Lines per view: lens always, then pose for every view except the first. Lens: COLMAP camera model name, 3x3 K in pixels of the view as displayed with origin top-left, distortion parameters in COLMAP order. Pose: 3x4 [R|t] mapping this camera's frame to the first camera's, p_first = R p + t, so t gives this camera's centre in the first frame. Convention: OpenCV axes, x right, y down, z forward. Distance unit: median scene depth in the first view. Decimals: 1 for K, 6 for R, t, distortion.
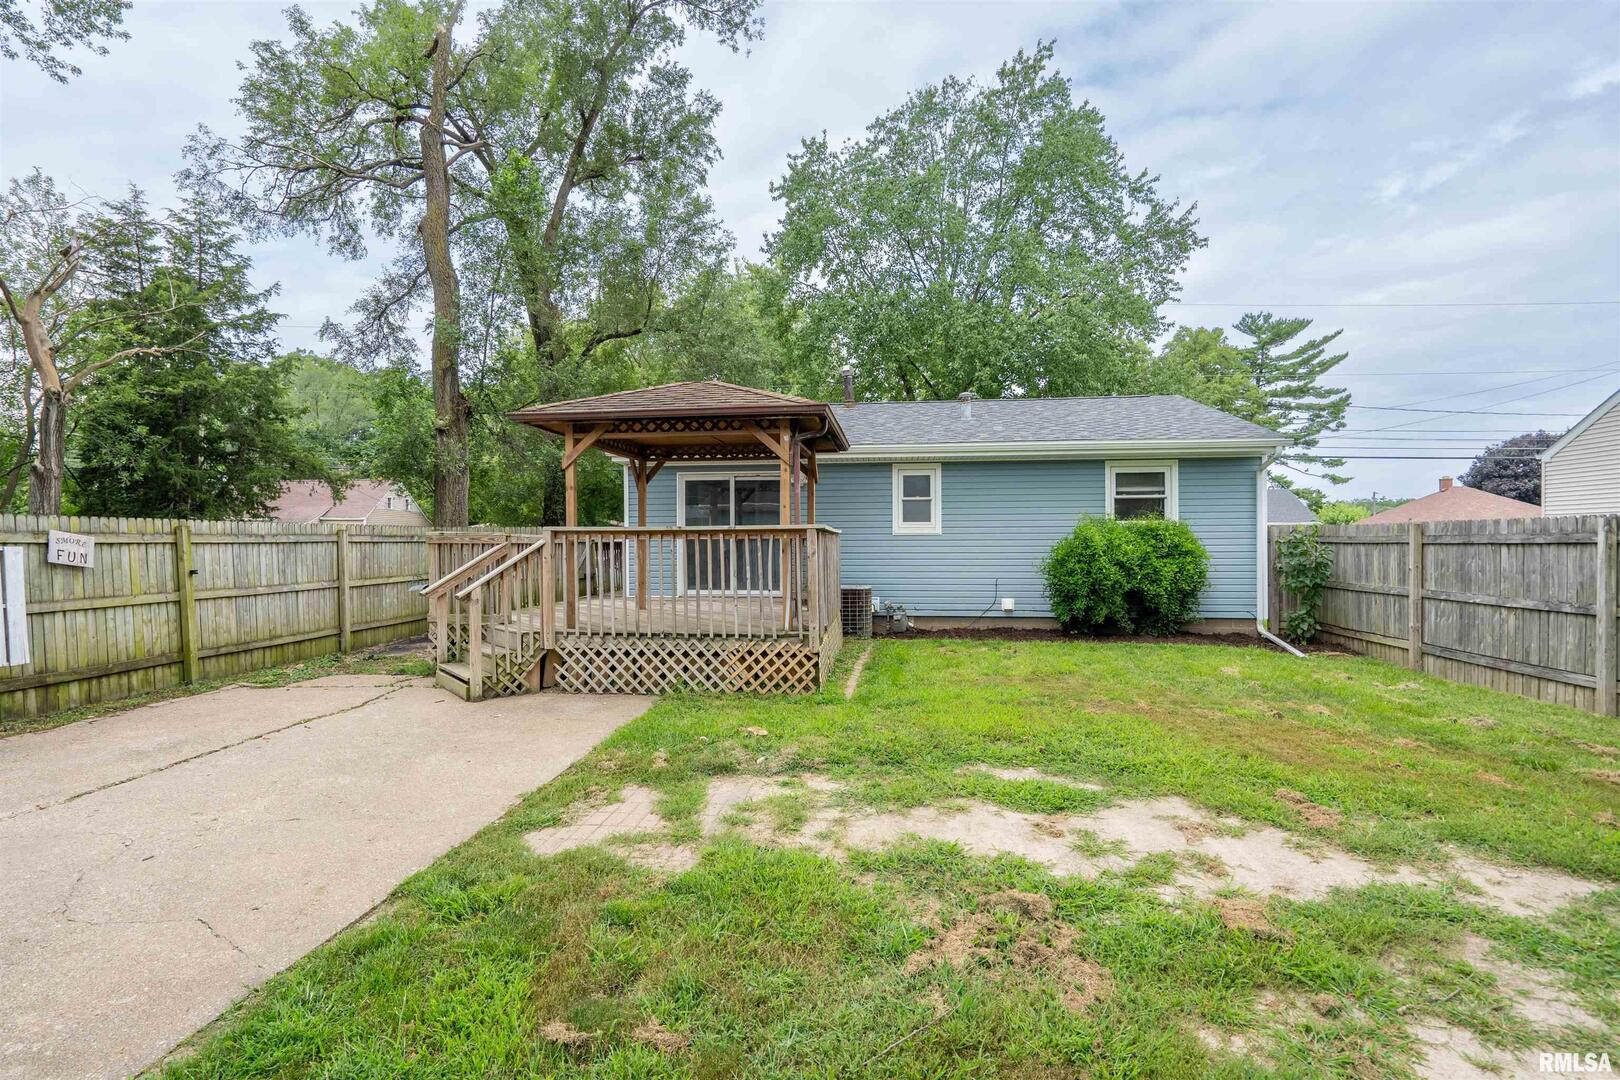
lens RADIAL K [[782.4, 0, 804.3], [0, 782.4, 536.9], [0, 0, 1]] dist [-0.000681, 0.004752]
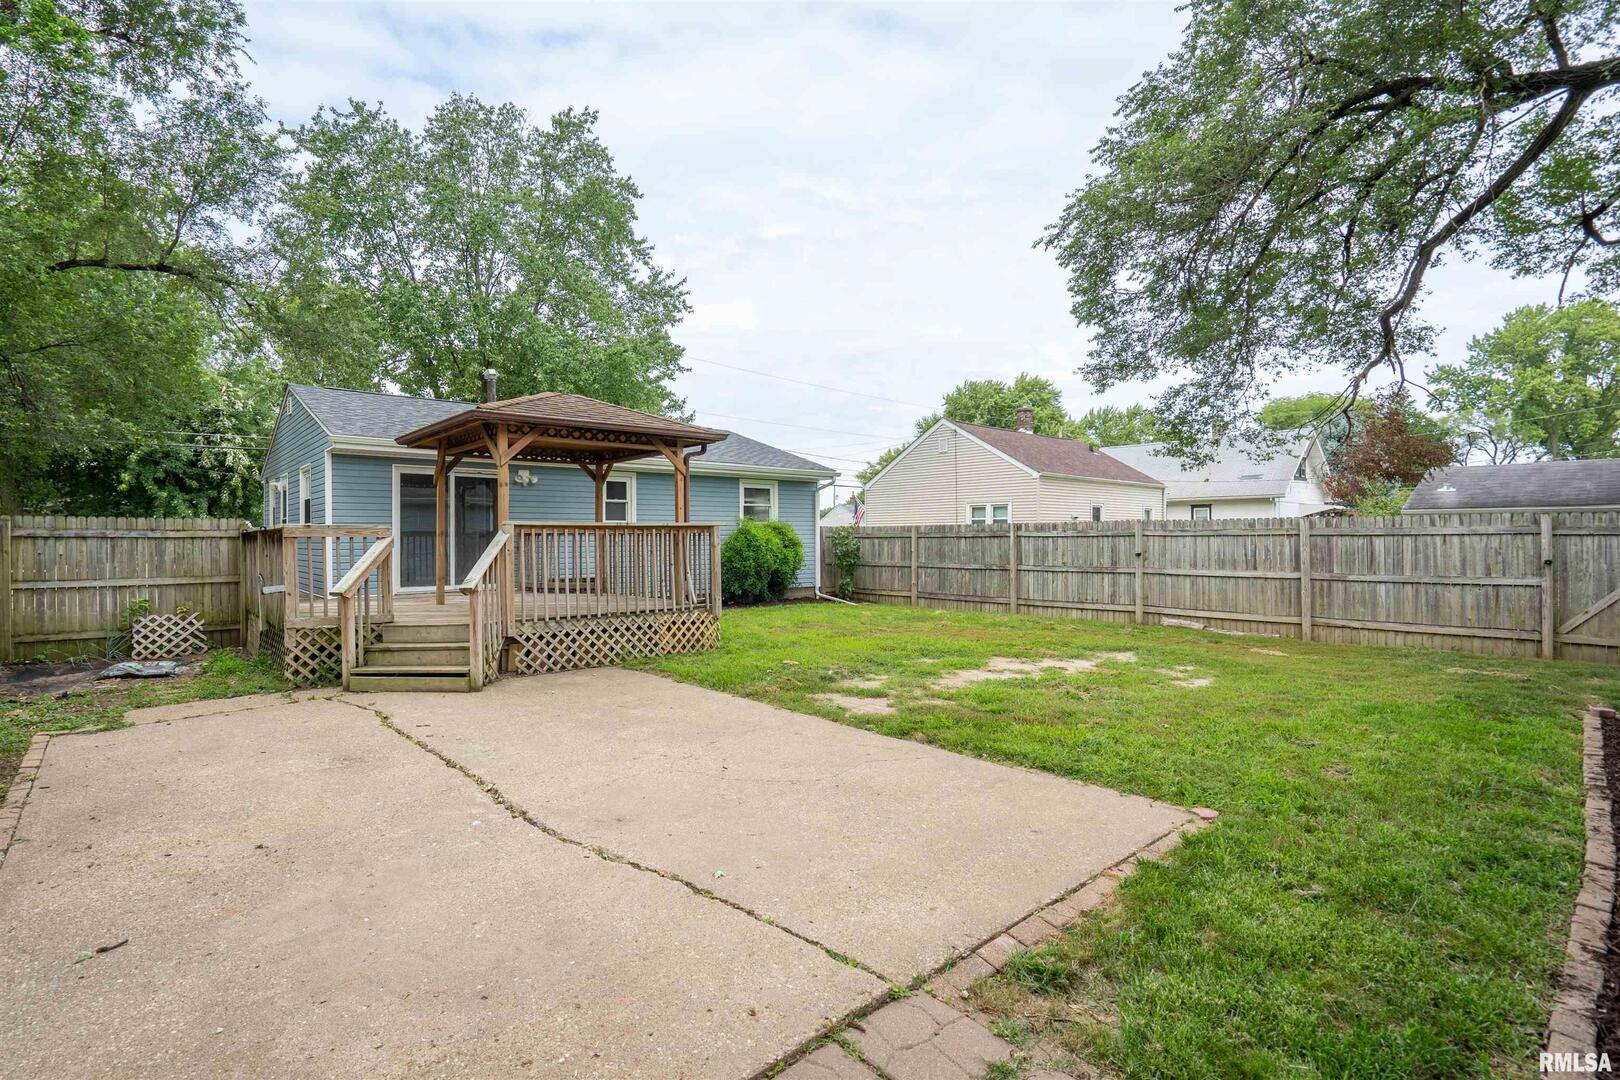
lens RADIAL K [[769.2, 0, 802.5], [0, 769.2, 535.5], [0, 0, 1]] dist [-0.014218, 0.000409]
pose [[0.665367, 0.001253, 0.746515, -0.573182], [-0.000967, 0.999999, -0.000817, 0.004904], [-0.746516, -0.000178, 0.665368, 0.010113]]
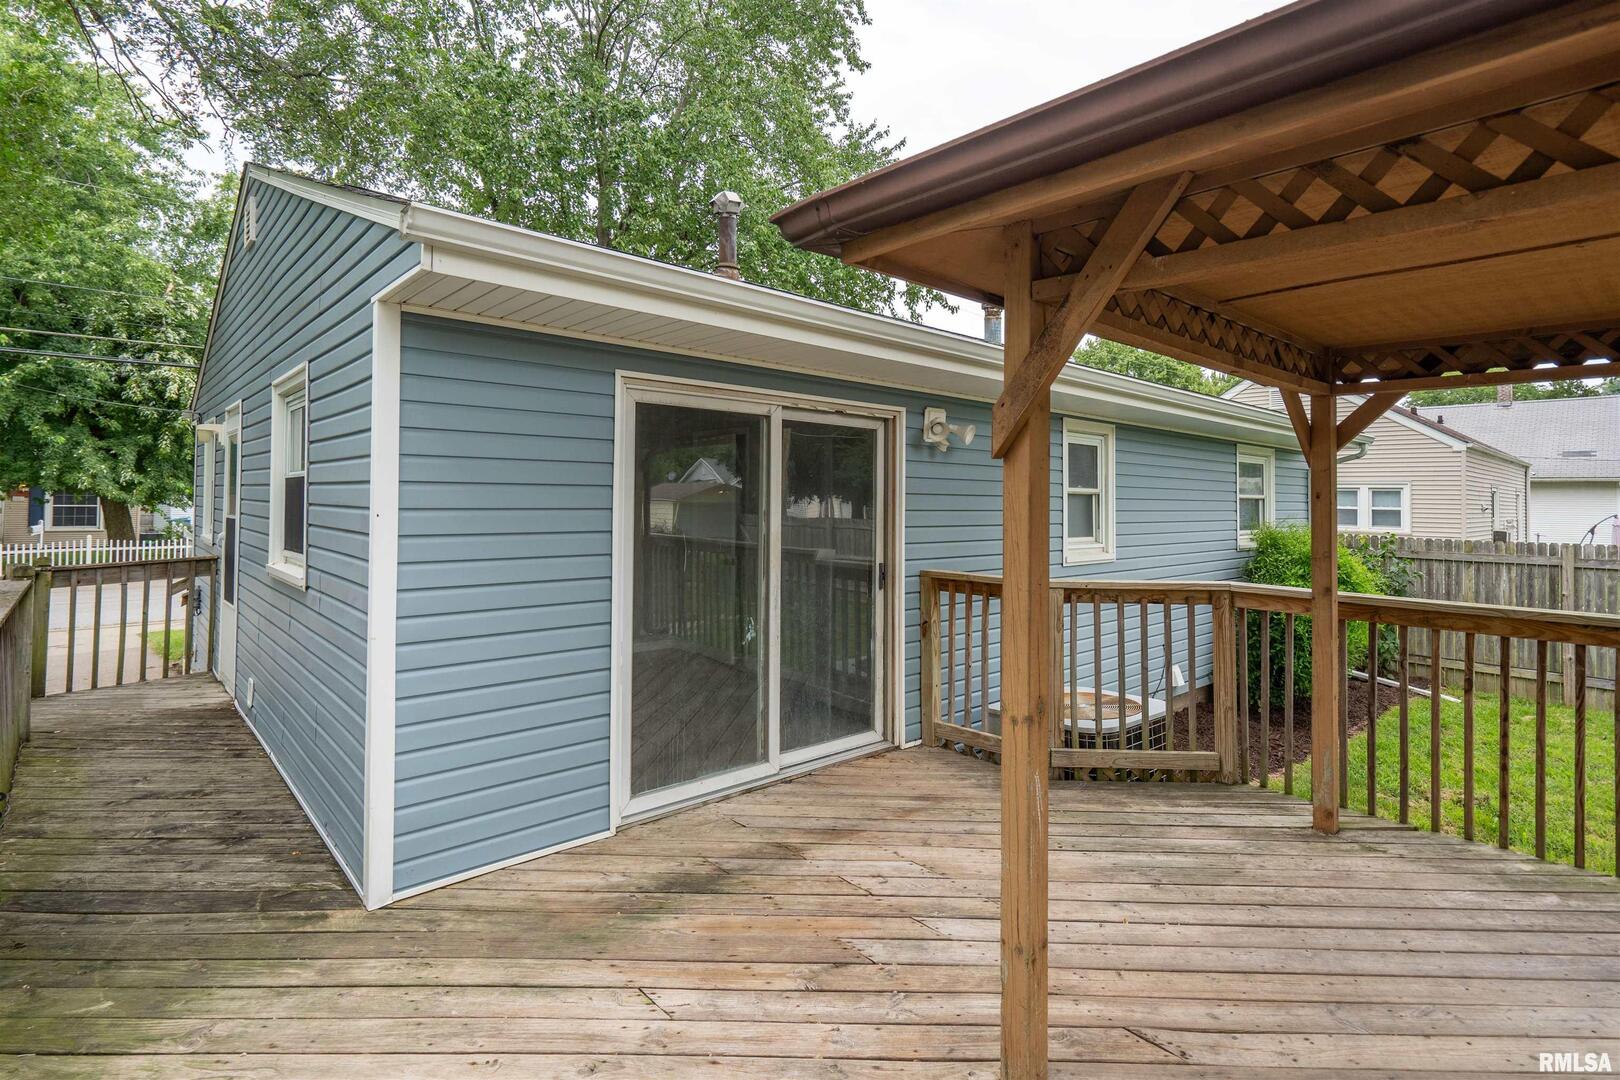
lens RADIAL K [[776.9, 0, 894.6], [0, 776.9, 484.5], [0, 0, 1]] dist [-0.000030, -0.001091]
pose [[0.601214, 0.025978, 0.798665, -0.341312], [-0.021006, 0.999640, -0.016702, -0.045080], [-0.798812, -0.006735, 0.601543, 0.853841]]
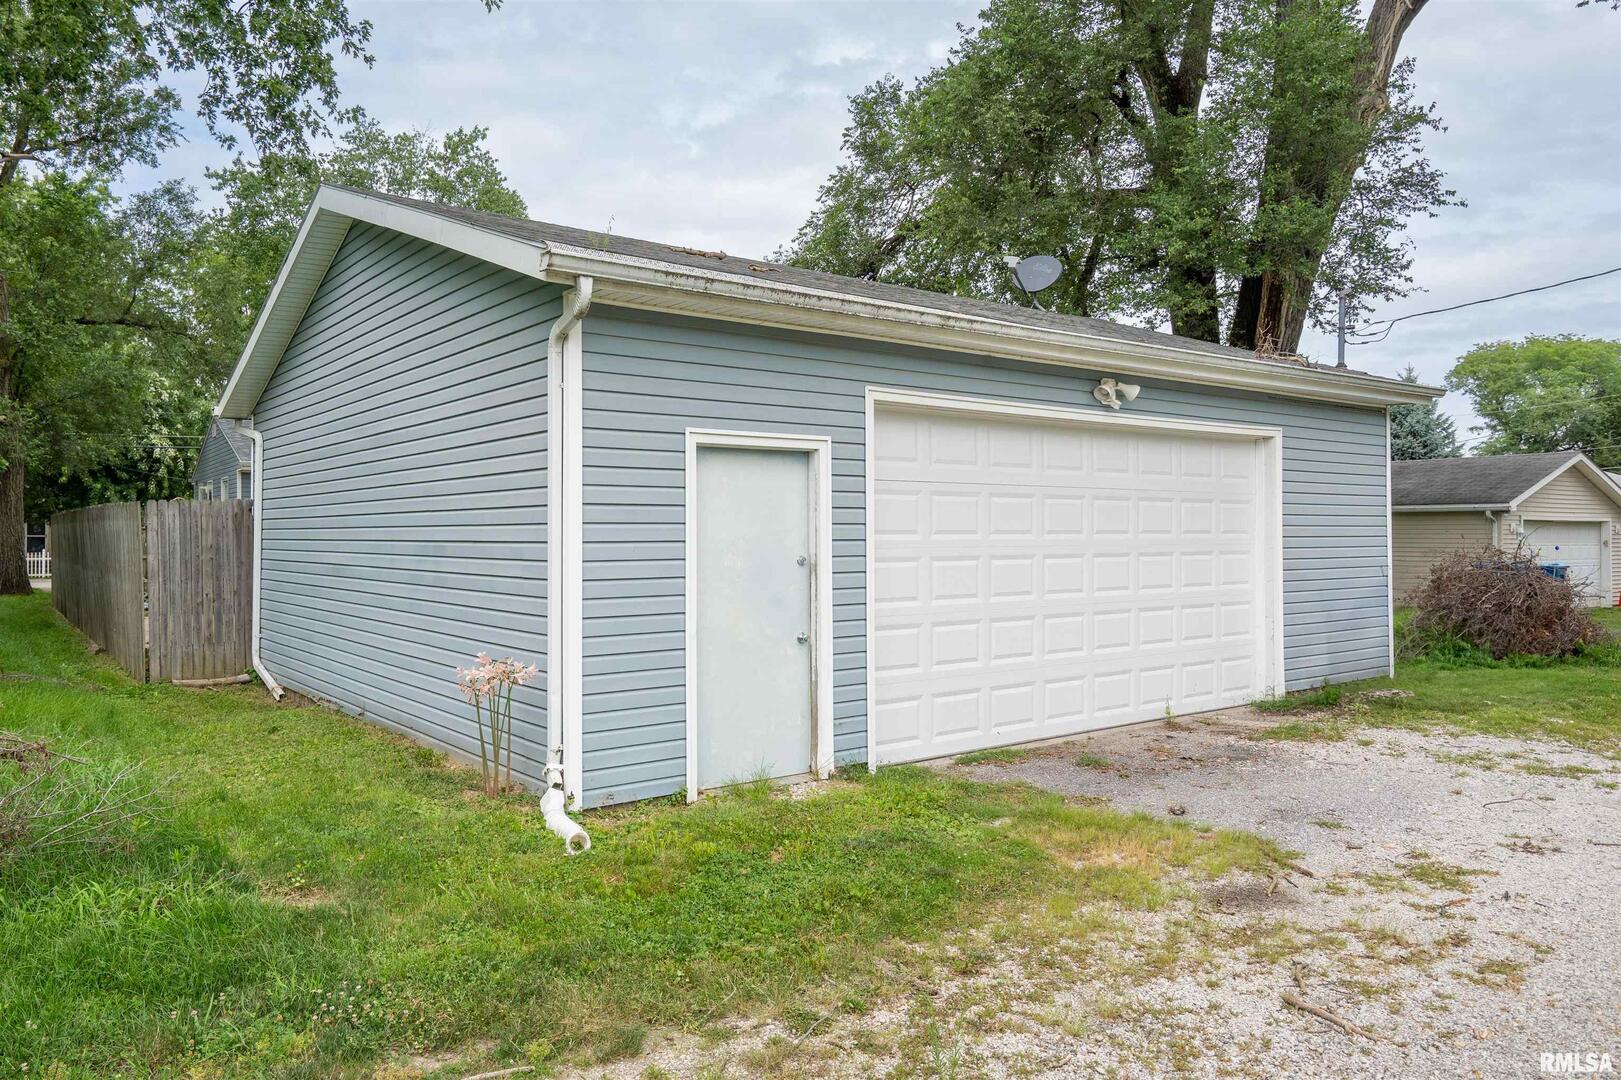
lens RADIAL K [[1064.9, 0, 810.5], [0, 1064.9, 540.0], [0, 0, 1]] dist [-0.048641, -0.000425]
pose [[0.717427, -0.002872, 0.696628, -0.830542], [-0.004417, 0.999953, 0.008672, 0.010366], [-0.696620, -0.009298, 0.717380, -0.981305]]
